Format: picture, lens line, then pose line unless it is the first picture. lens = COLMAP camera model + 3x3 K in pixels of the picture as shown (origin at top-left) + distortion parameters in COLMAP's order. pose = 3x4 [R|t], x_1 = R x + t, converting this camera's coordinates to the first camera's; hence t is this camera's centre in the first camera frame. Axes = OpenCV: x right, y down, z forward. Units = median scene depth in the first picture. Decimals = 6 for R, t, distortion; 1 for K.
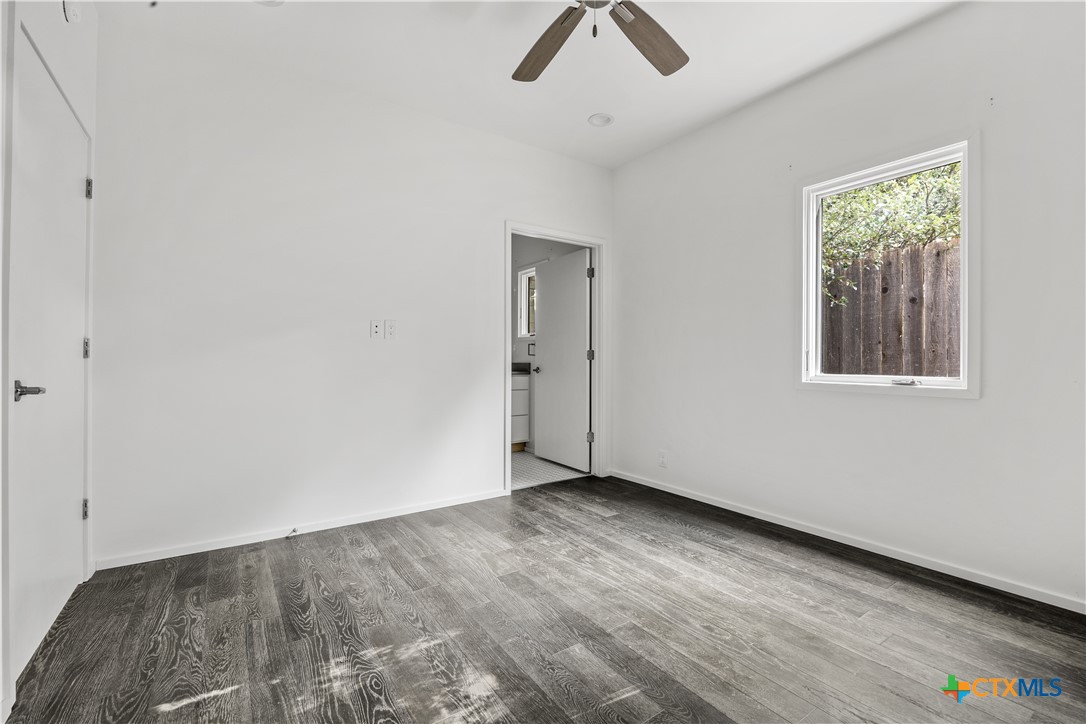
lens RADIAL K [[470.8, 0, 548.1], [0, 470.8, 360.7], [0, 0, 1]] dist [-0.011452, -0.000185]
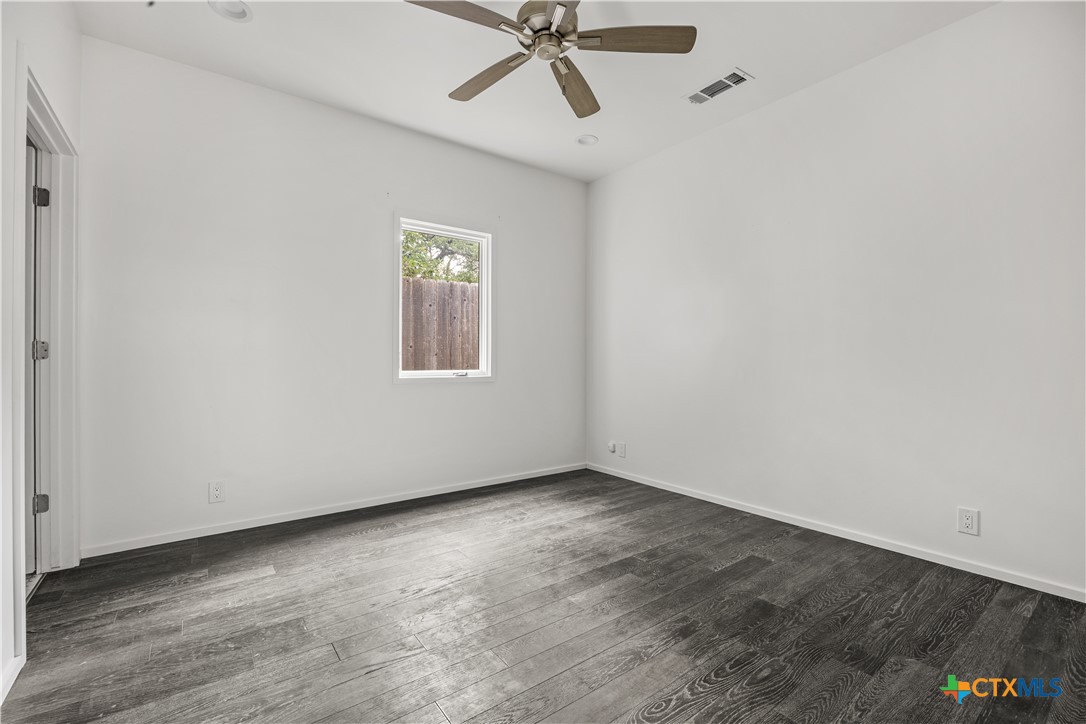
lens RADIAL K [[470.8, 0, 548.1], [0, 470.8, 360.7], [0, 0, 1]] dist [-0.011452, -0.000185]
pose [[-0.039735, -0.002697, 0.999207, -0.724617], [0.000034, 0.999996, 0.002701, -0.001801], [-0.999210, 0.000142, -0.039735, 0.706136]]
